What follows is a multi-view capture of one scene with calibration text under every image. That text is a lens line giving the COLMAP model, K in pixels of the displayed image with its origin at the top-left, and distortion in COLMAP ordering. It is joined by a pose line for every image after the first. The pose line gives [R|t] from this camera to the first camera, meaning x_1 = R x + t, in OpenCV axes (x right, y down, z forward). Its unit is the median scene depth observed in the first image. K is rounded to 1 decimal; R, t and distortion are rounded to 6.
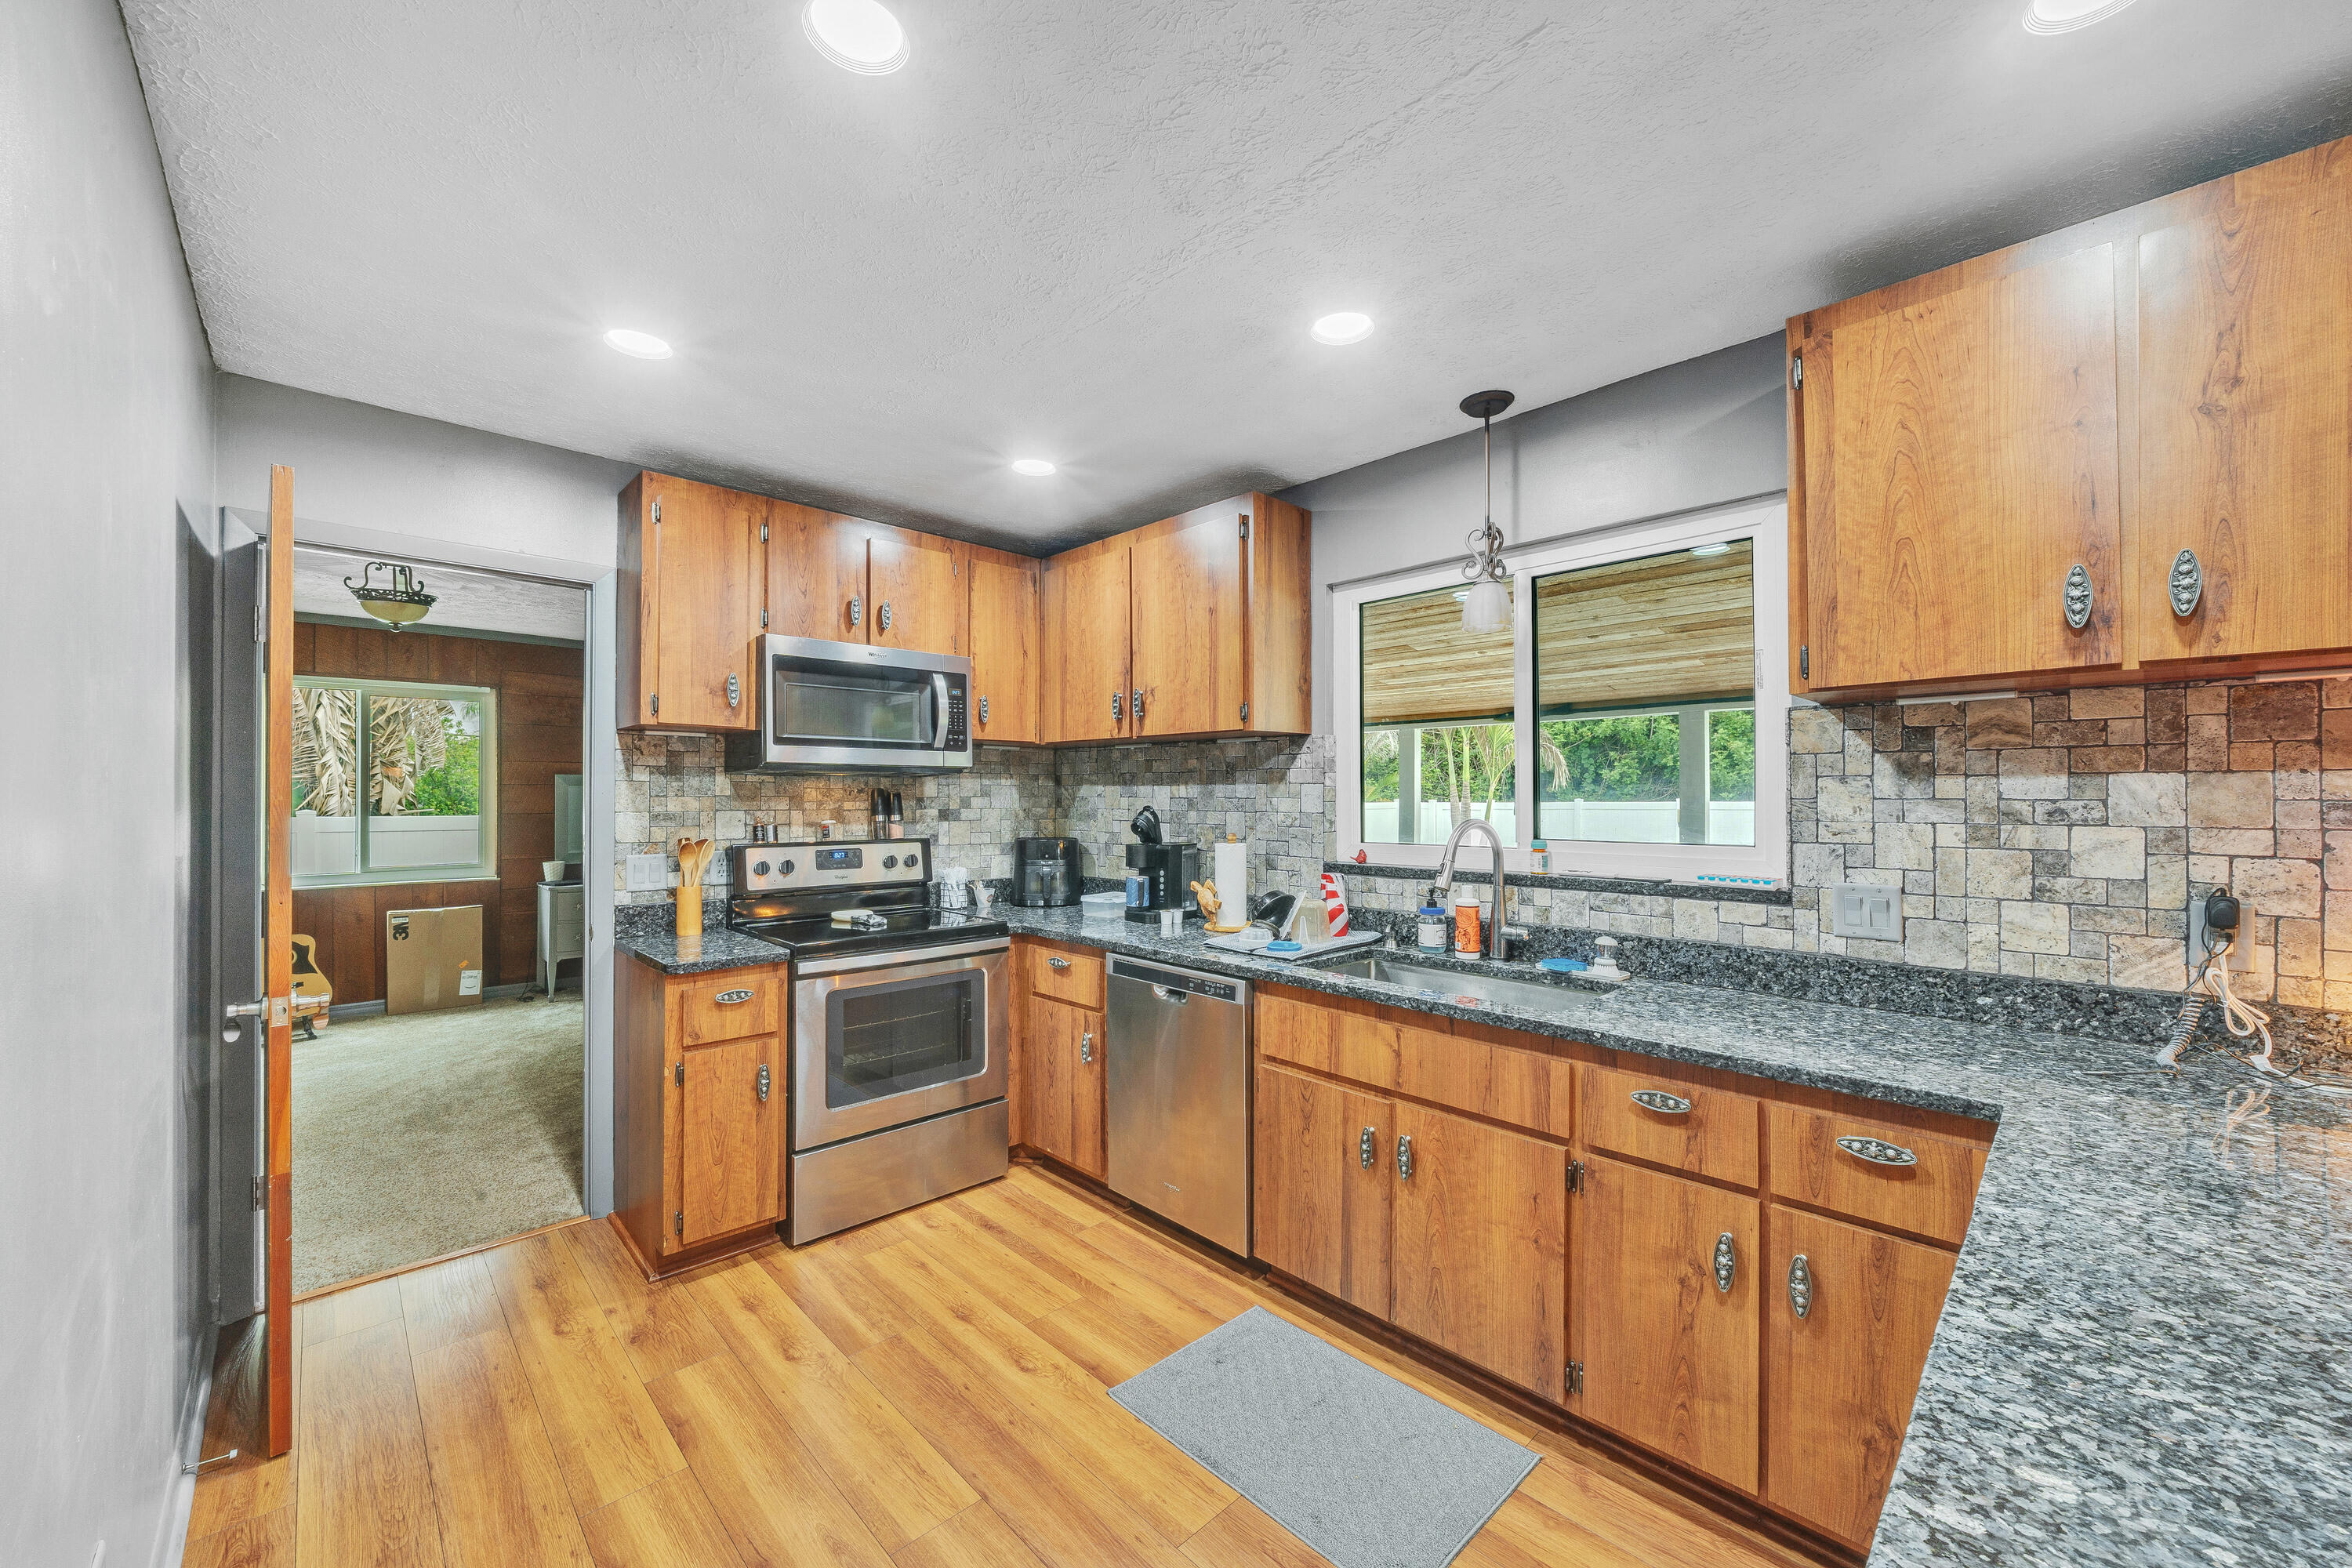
lens RADIAL K [[887.2, 0, 1175.1], [0, 887.2, 788.7], [0, 0, 1]] dist [-0.005294, -0.000052]
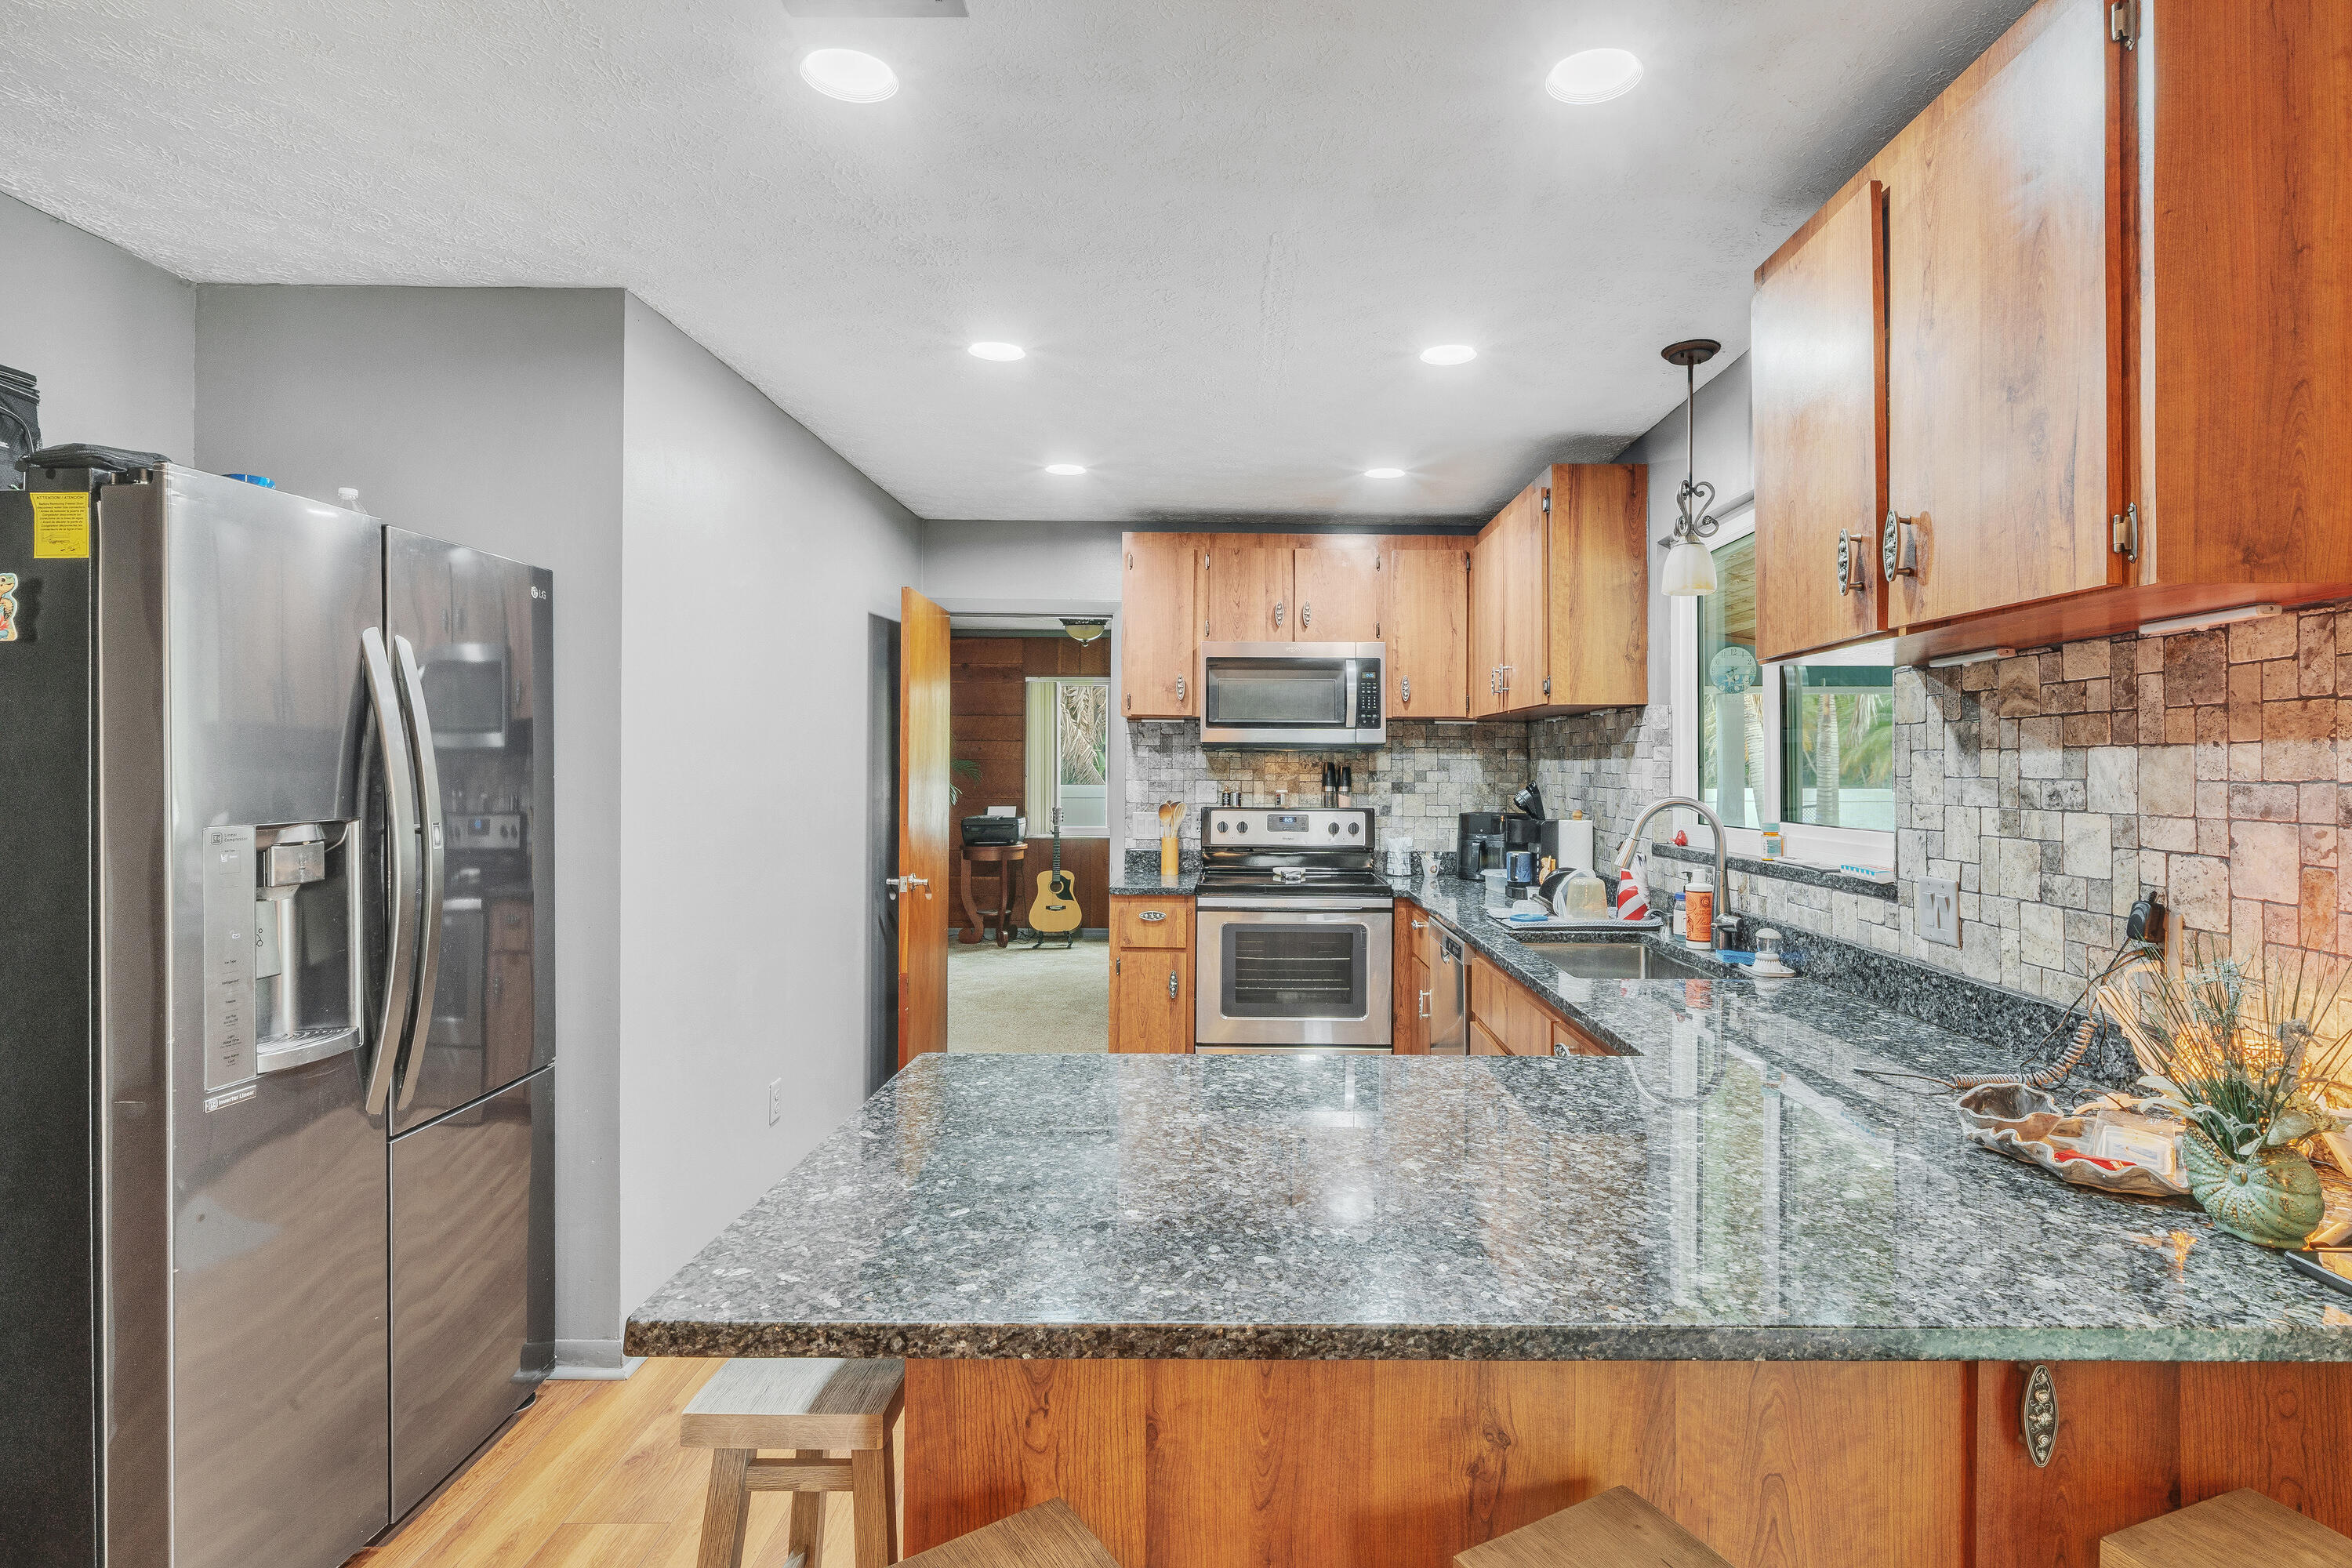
lens RADIAL K [[1163.1, 0, 1269.0], [0, 1163.1, 759.5], [0, 0, 1]] dist [0.000142, -0.000224]
pose [[0.740961, -0.000551, -0.671547, 0.715979], [-0.000738, 0.999998, -0.001635, -0.002184], [0.671547, 0.001707, 0.740960, -0.172760]]
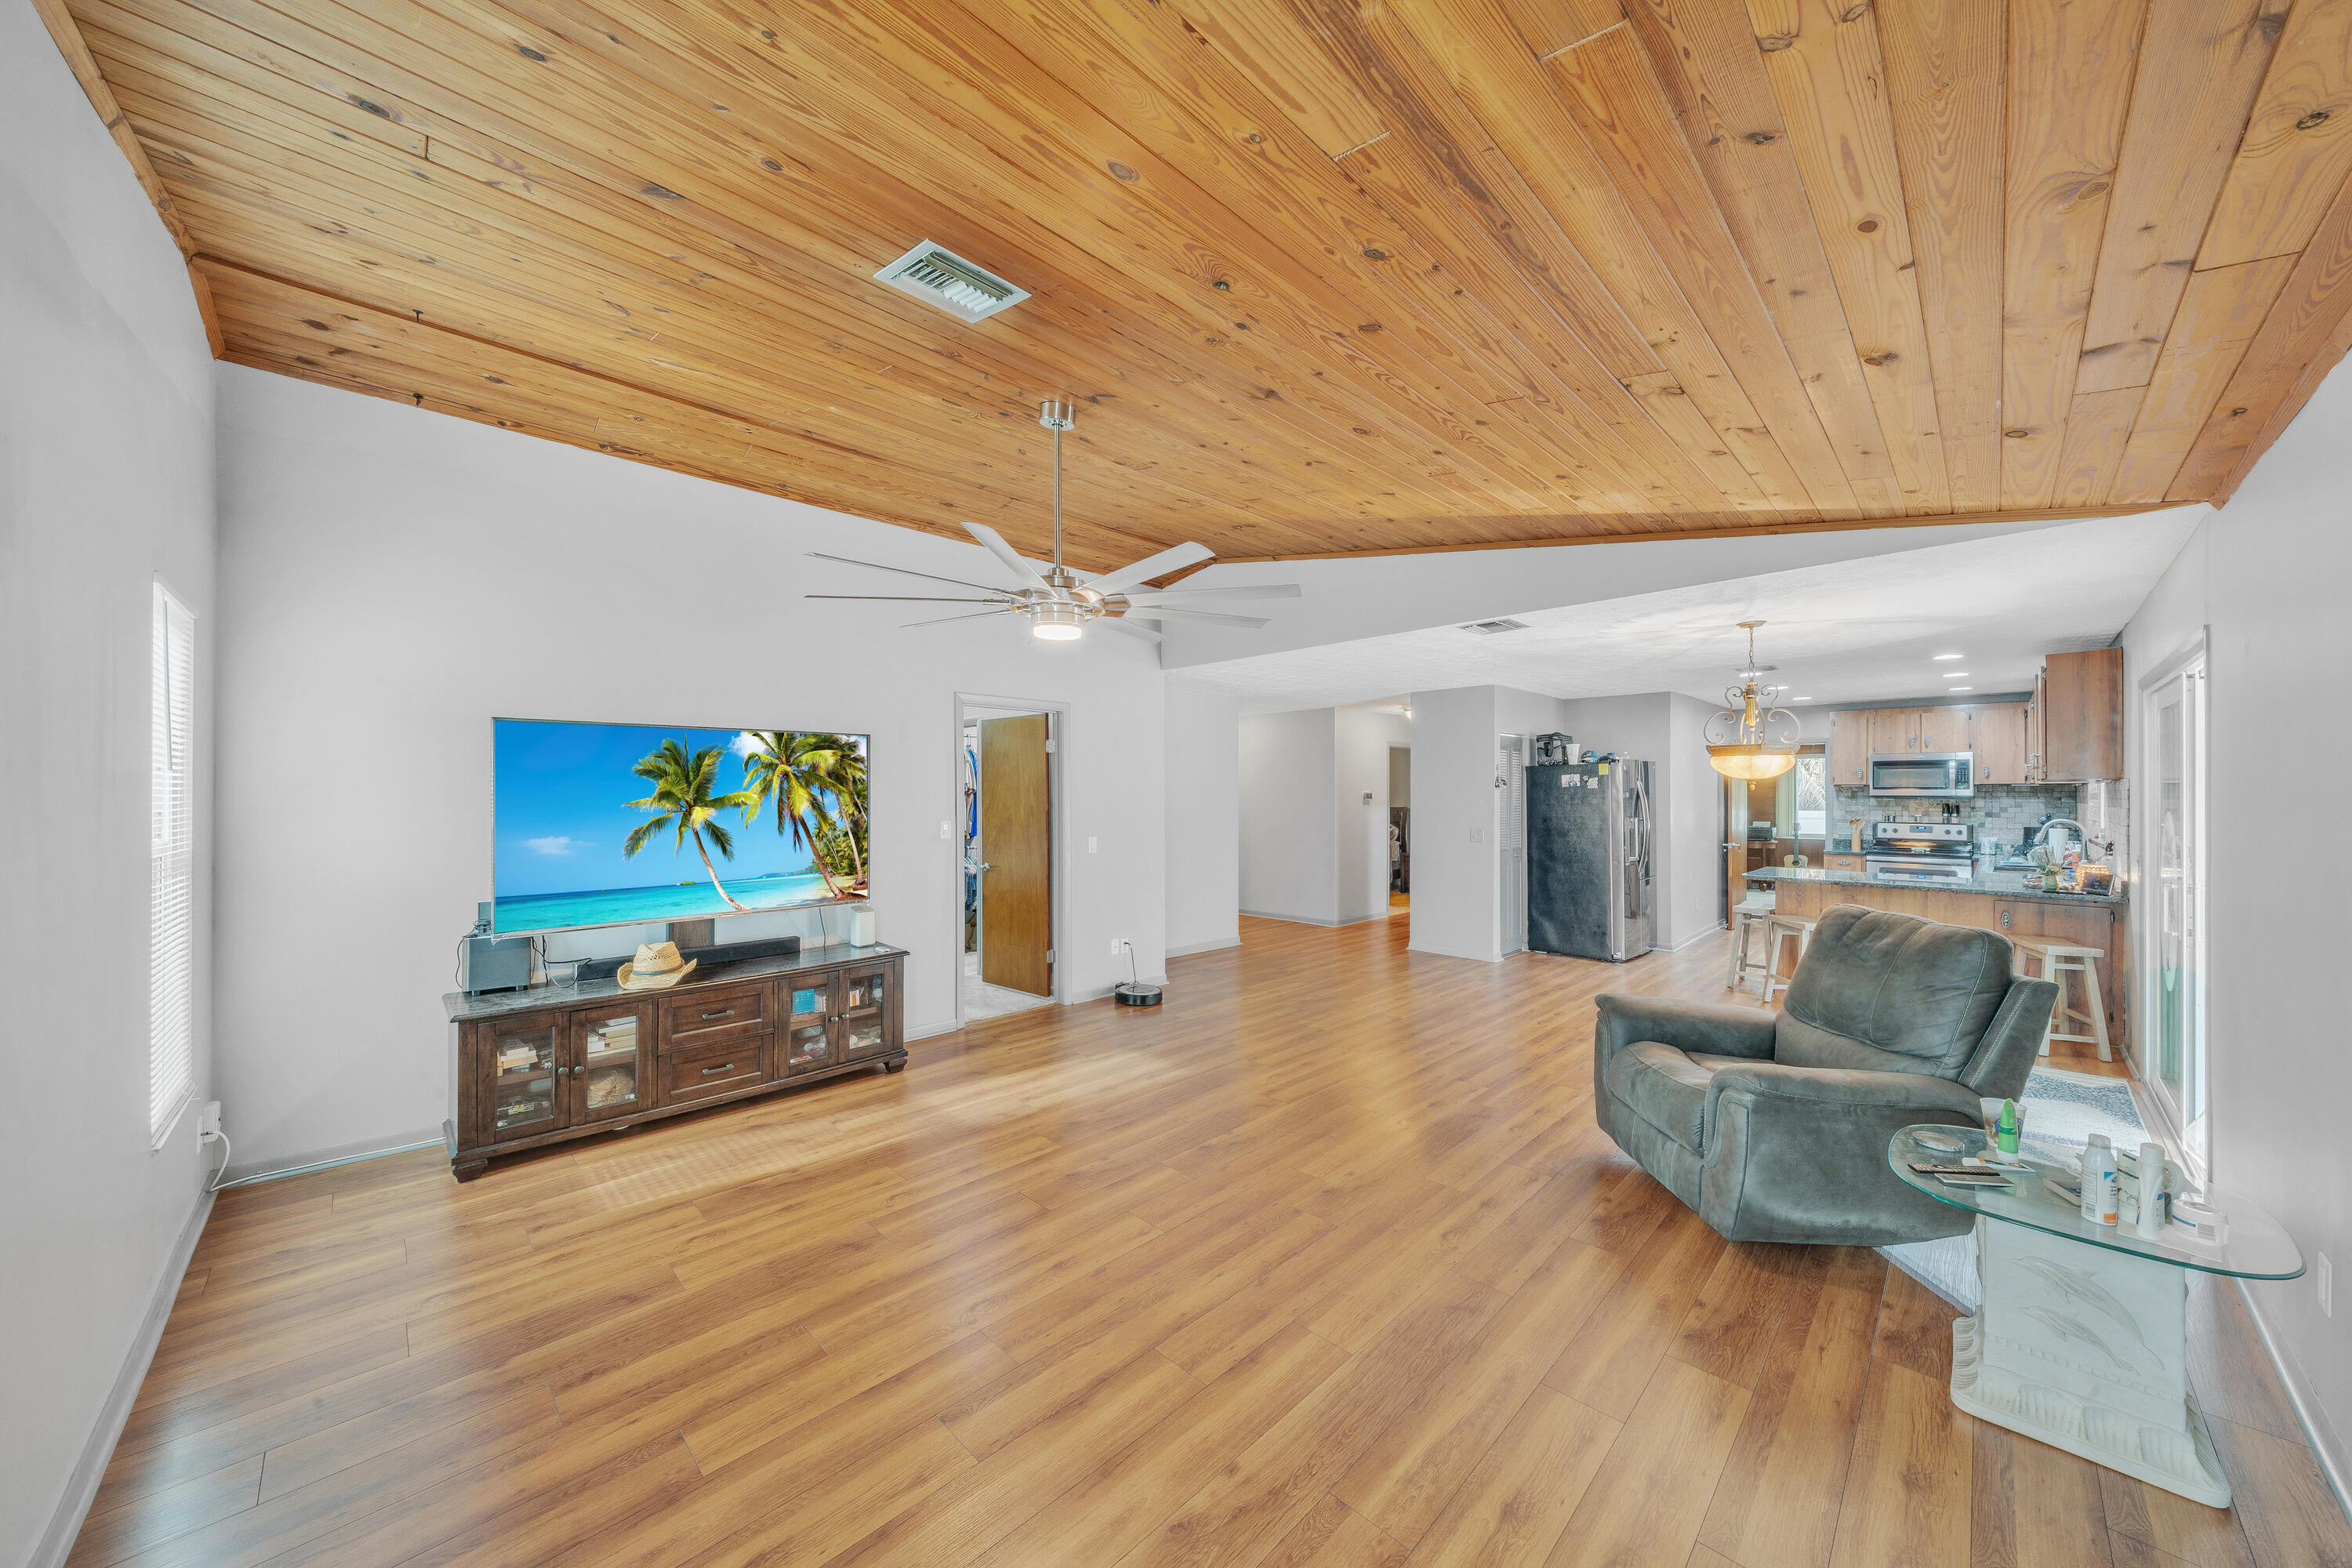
lens RADIAL K [[840.8, 0, 1177.1], [0, 840.8, 792.9], [0, 0, 1]] dist [0.000316, 0.000016]
pose [[0.027182, 0.001439, -0.999629, 2.419665], [0.005606, 0.999983, 0.001592, -0.055750], [0.999615, -0.005647, 0.027174, -1.527766]]
